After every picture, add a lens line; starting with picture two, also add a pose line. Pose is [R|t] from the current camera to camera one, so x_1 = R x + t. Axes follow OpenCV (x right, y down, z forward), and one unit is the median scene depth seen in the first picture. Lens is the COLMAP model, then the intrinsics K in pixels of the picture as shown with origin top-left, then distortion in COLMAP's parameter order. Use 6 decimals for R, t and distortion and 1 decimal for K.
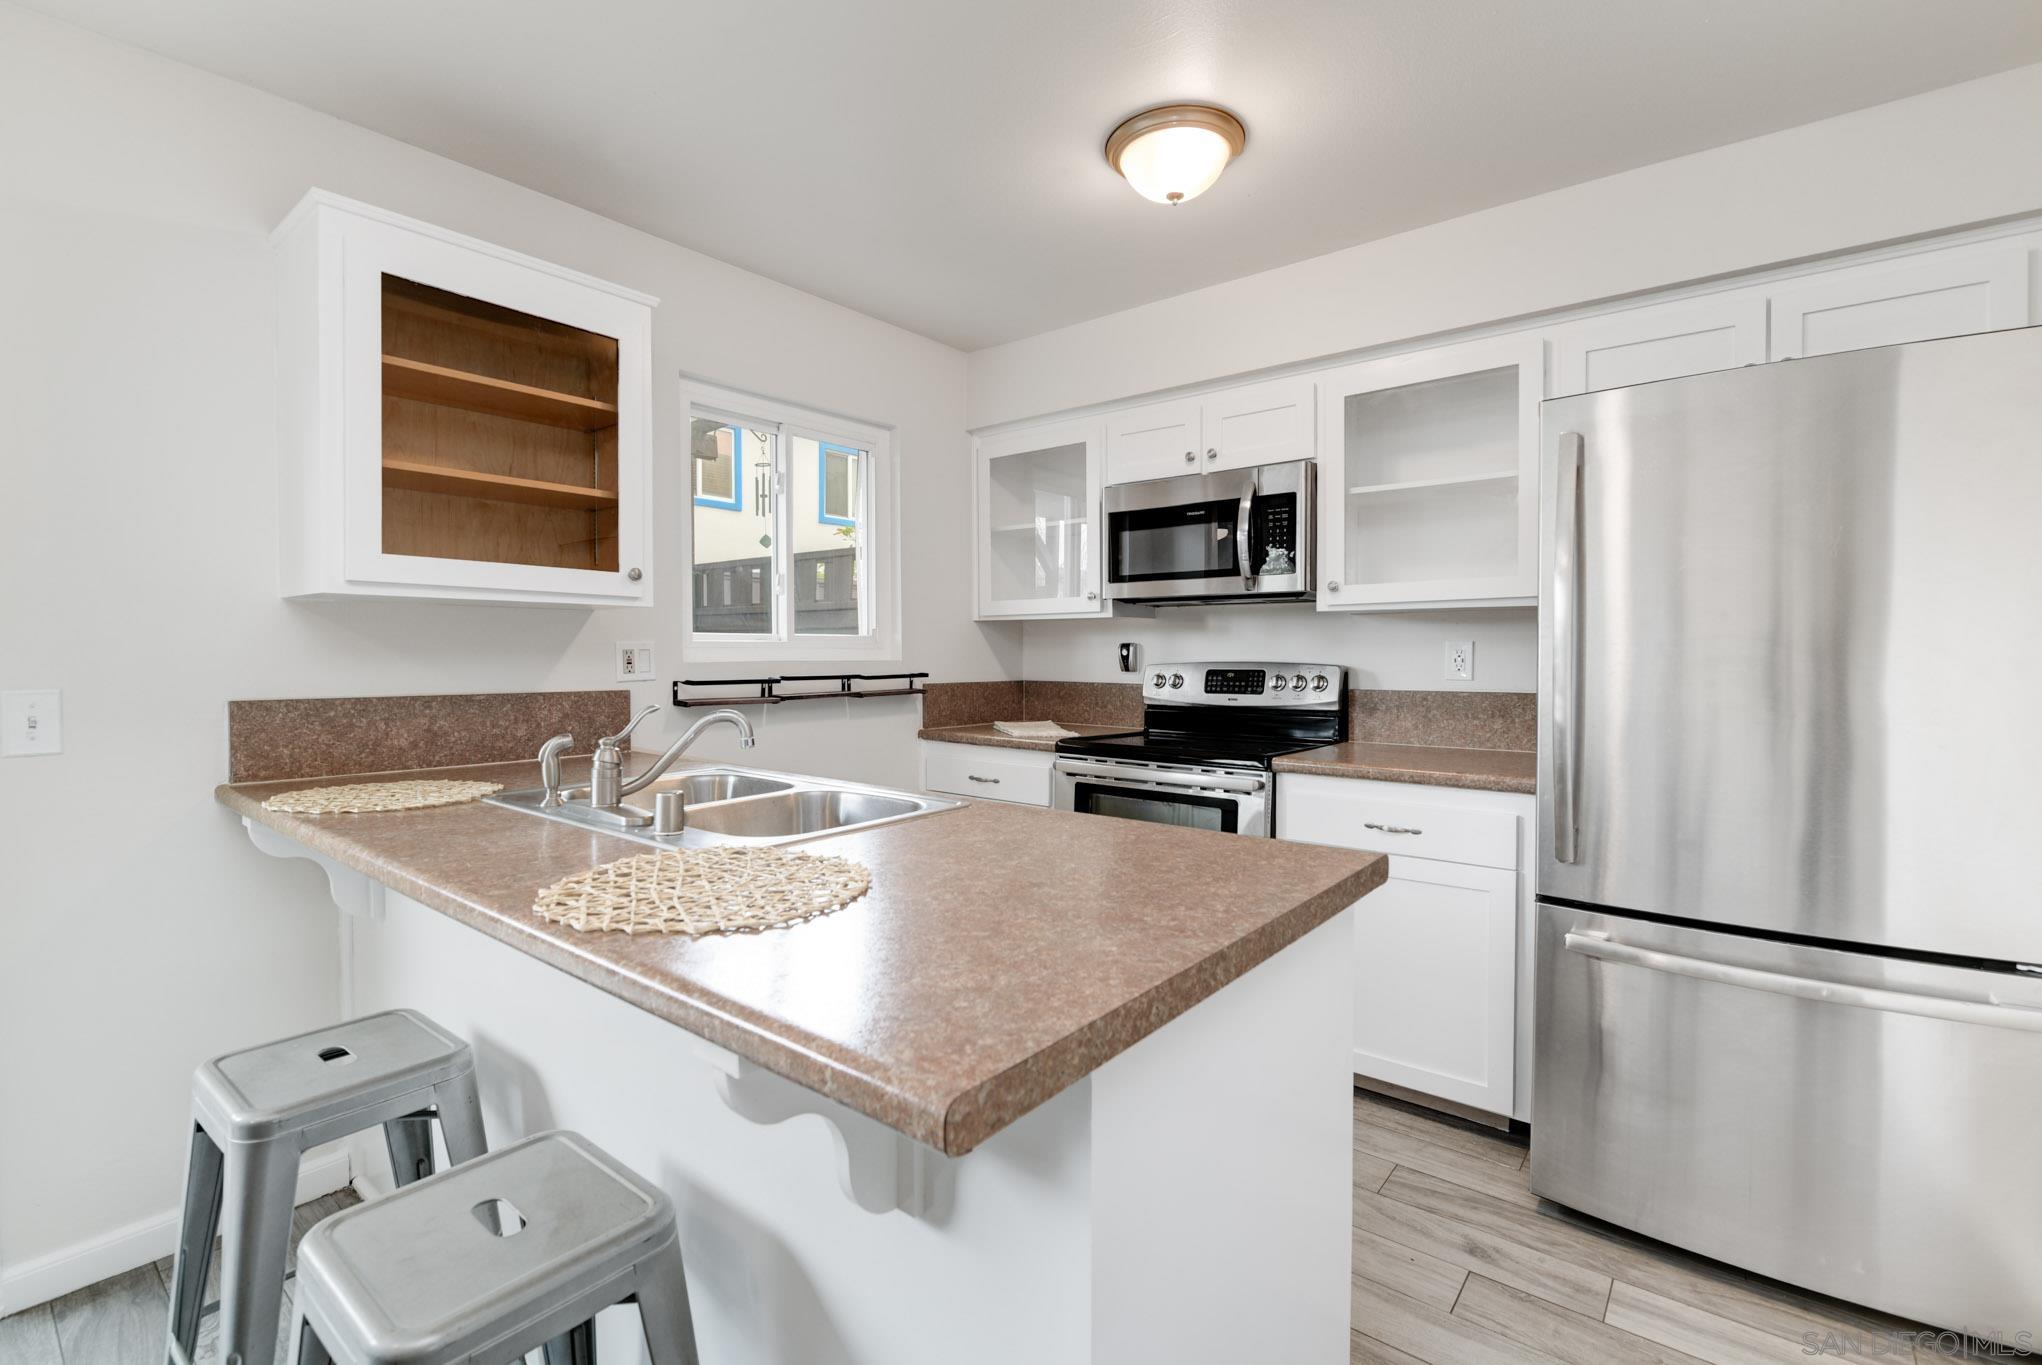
lens RADIAL K [[906.1, 0, 1077.3], [0, 906.1, 659.0], [0, 0, 1]] dist [-0.012829, -0.000246]
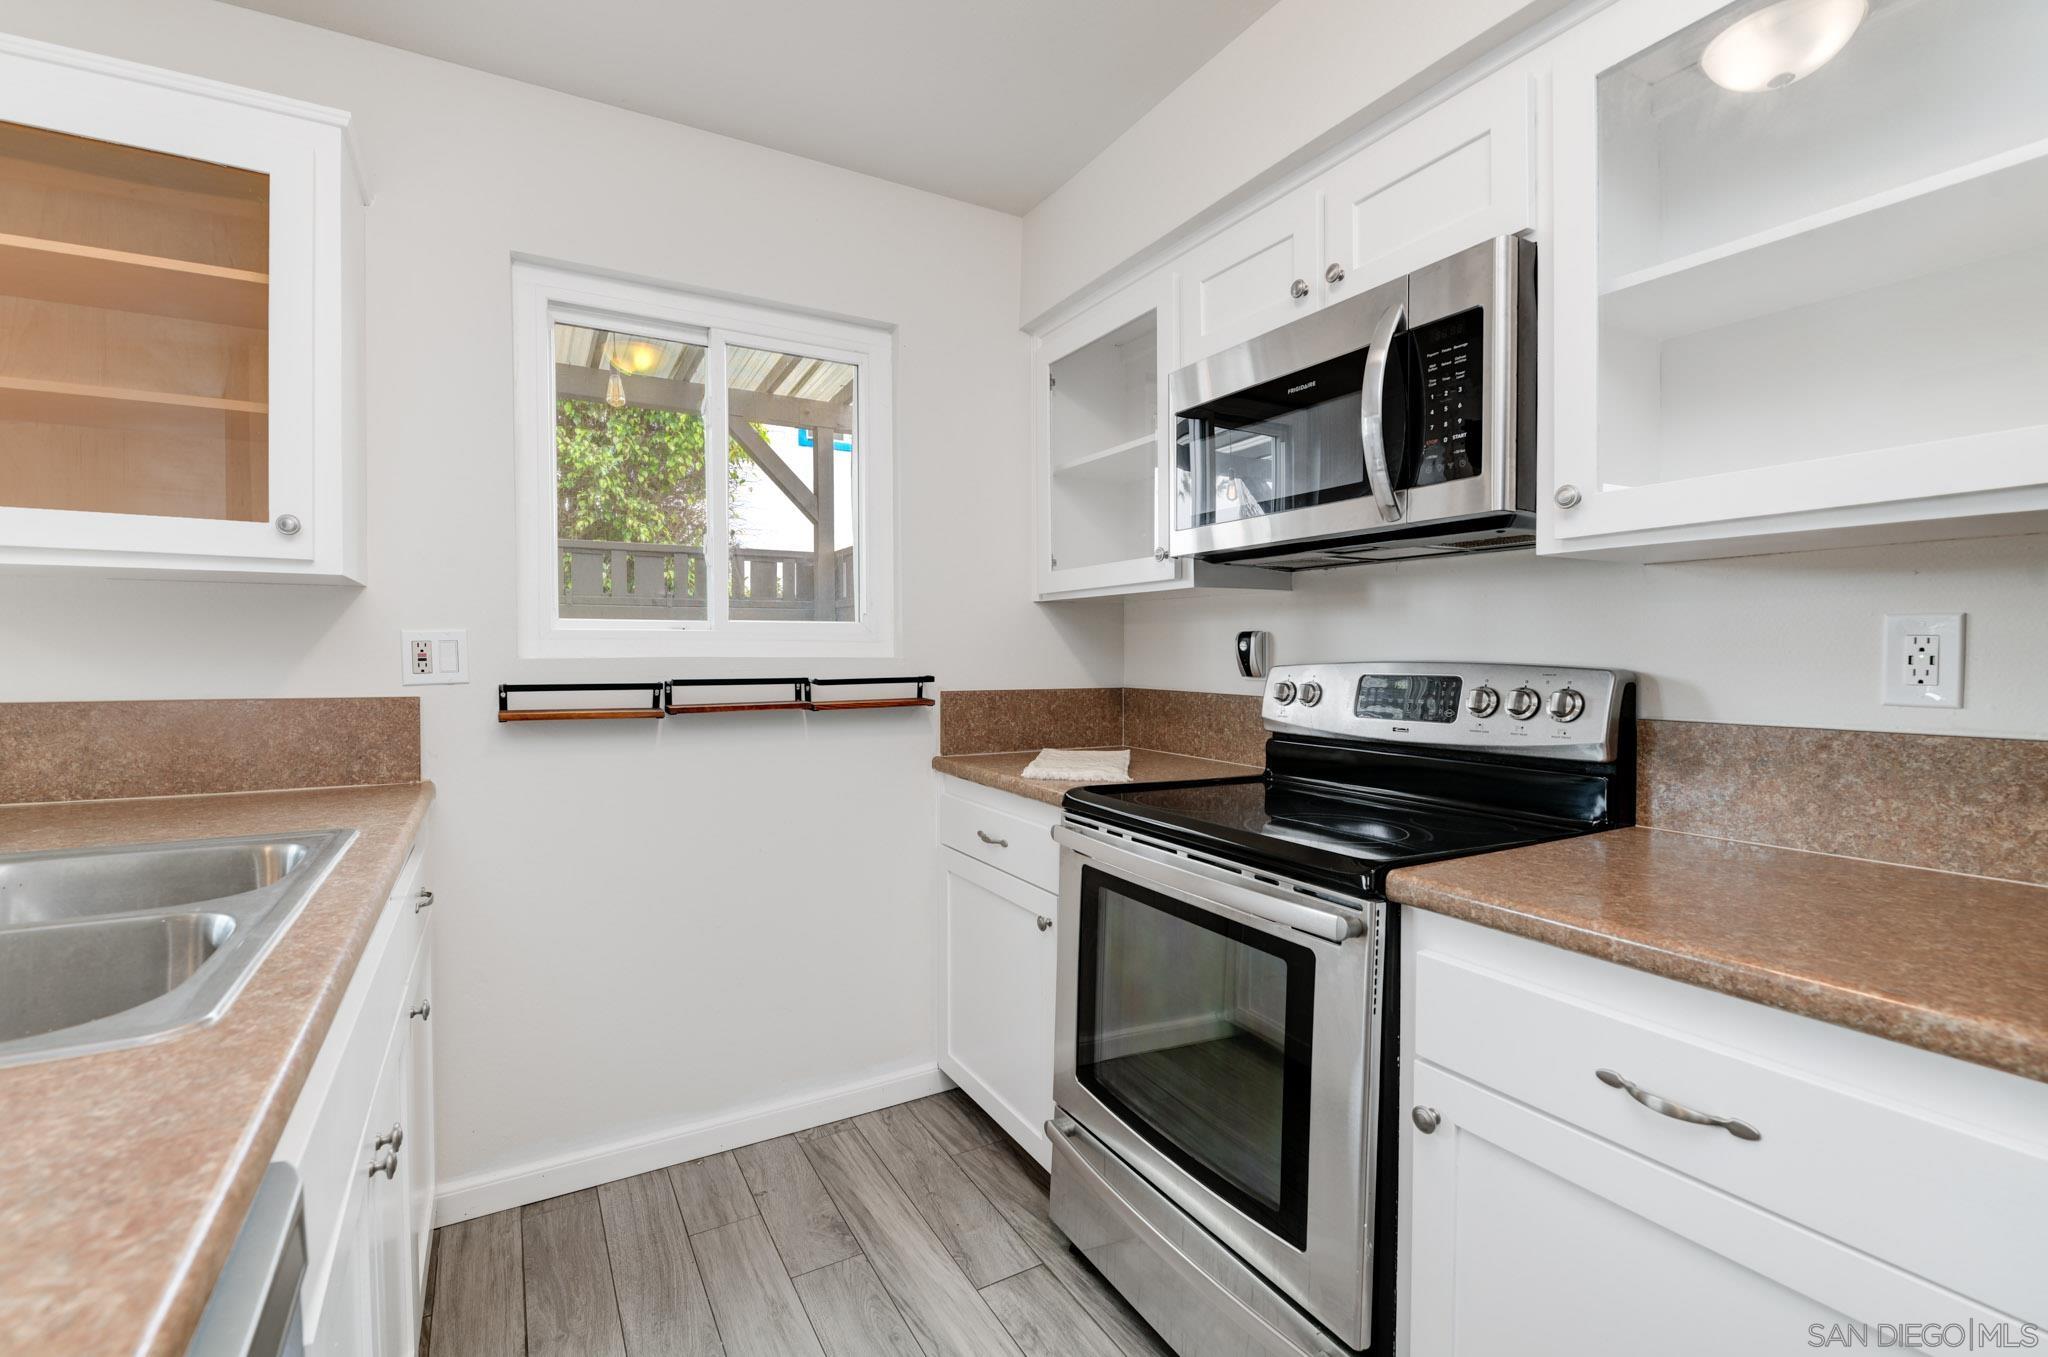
lens RADIAL K [[915.7, 0, 1032.4], [0, 915.7, 665.7], [0, 0, 1]] dist [-0.013318, -0.000410]
pose [[0.920662, 0.005715, -0.390320, 0.202770], [-0.002751, 0.999963, 0.008152, 0.001765], [0.390352, -0.006432, 0.920643, 0.445304]]
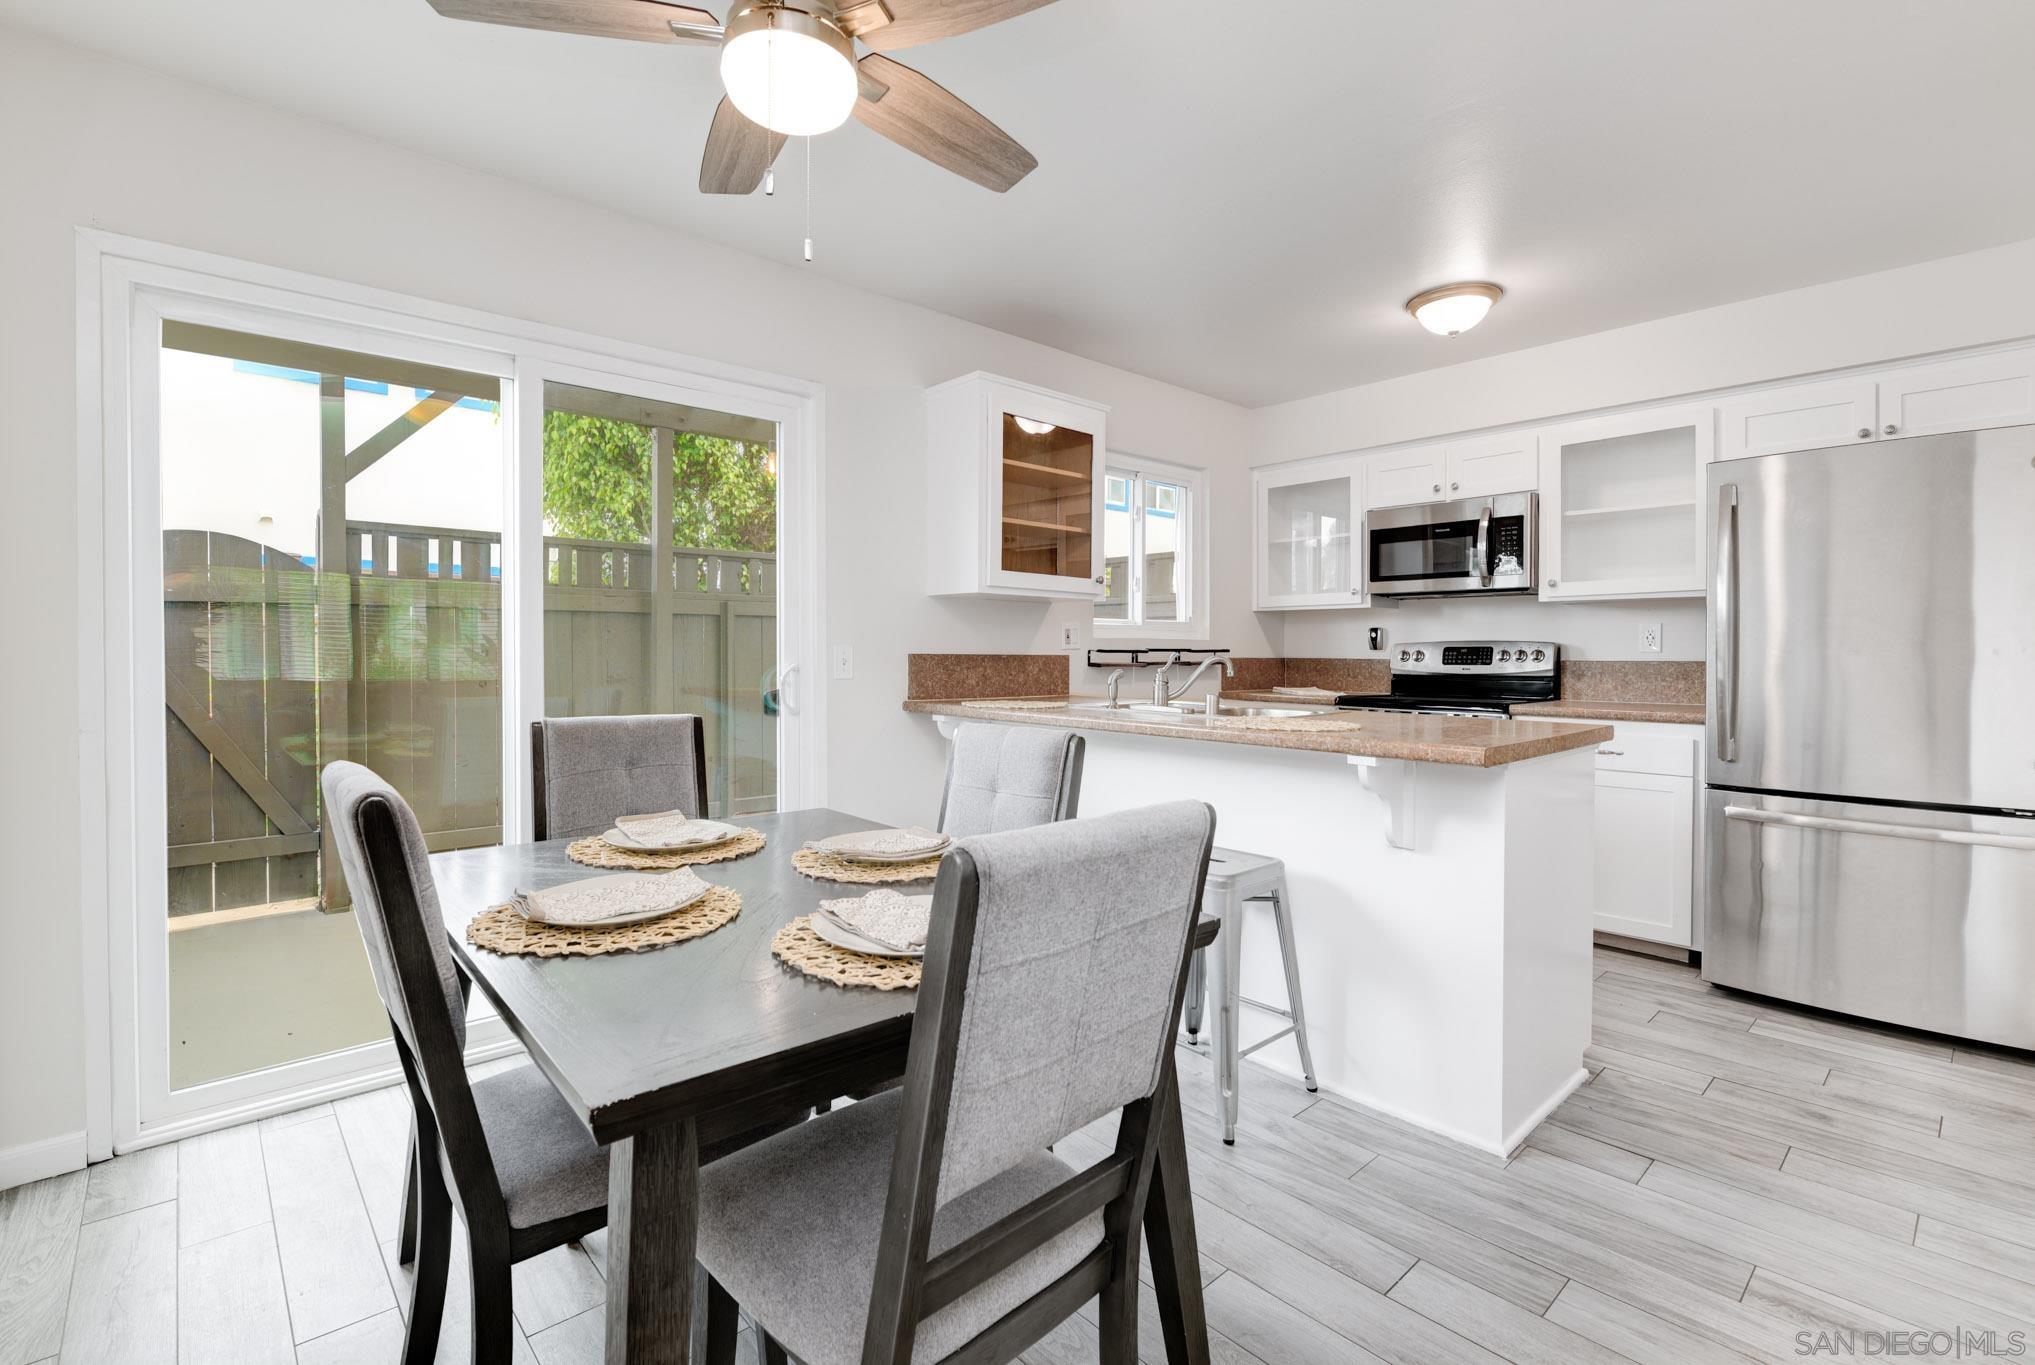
lens RADIAL K [[944.9, 0, 1057.4], [0, 944.9, 651.8], [0, 0, 1]] dist [-0.025639, 0.000152]
pose [[0.986931, 0.001807, -0.161131, -0.219131], [-0.003114, 0.999964, -0.007857, 0.035843], [0.161111, 0.008256, 0.986902, -0.503139]]
